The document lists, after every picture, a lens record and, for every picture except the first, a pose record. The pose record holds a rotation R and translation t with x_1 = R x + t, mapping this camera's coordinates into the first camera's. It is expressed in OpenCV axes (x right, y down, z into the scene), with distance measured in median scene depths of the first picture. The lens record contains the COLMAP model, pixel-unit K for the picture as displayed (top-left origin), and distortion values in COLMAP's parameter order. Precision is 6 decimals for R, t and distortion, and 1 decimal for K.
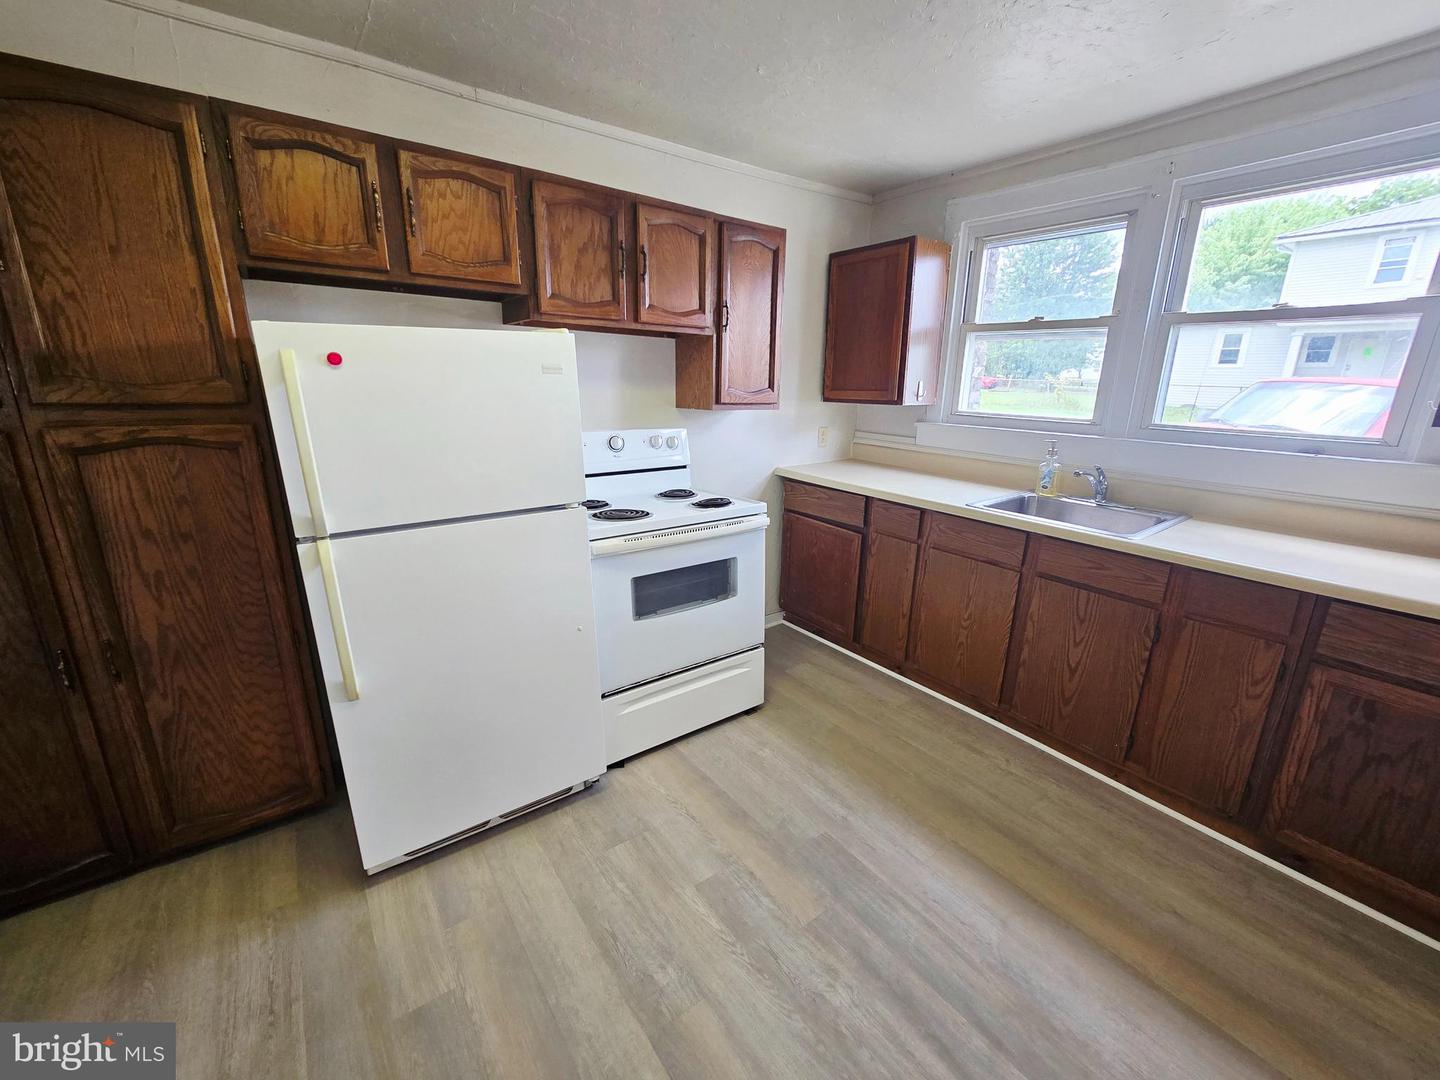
lens RADIAL K [[588.3, 0, 734.3], [0, 588.3, 538.8], [0, 0, 1]] dist [-0.003151, -0.001934]
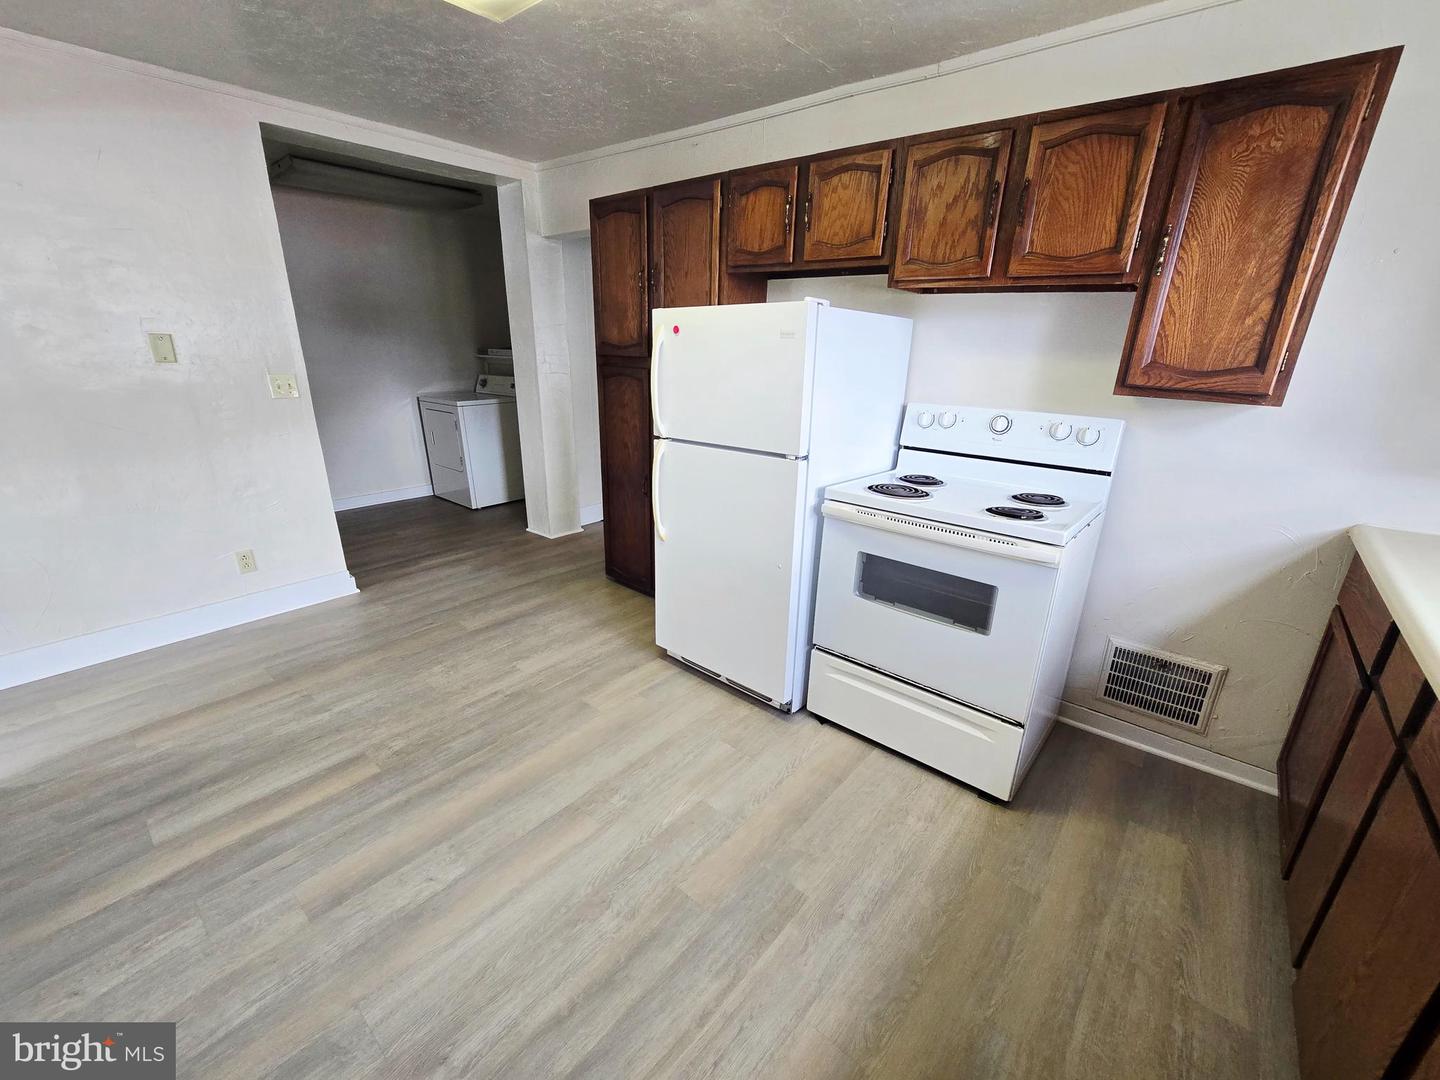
lens RADIAL K [[588.3, 0, 730.6], [0, 588.3, 545.3], [0, 0, 1]] dist [-0.003151, -0.001934]
pose [[0.227771, 0.304667, -0.924824, 0.738997], [-0.274514, 0.931354, 0.239209, -0.128142], [0.934218, 0.199392, 0.295771, 0.552392]]
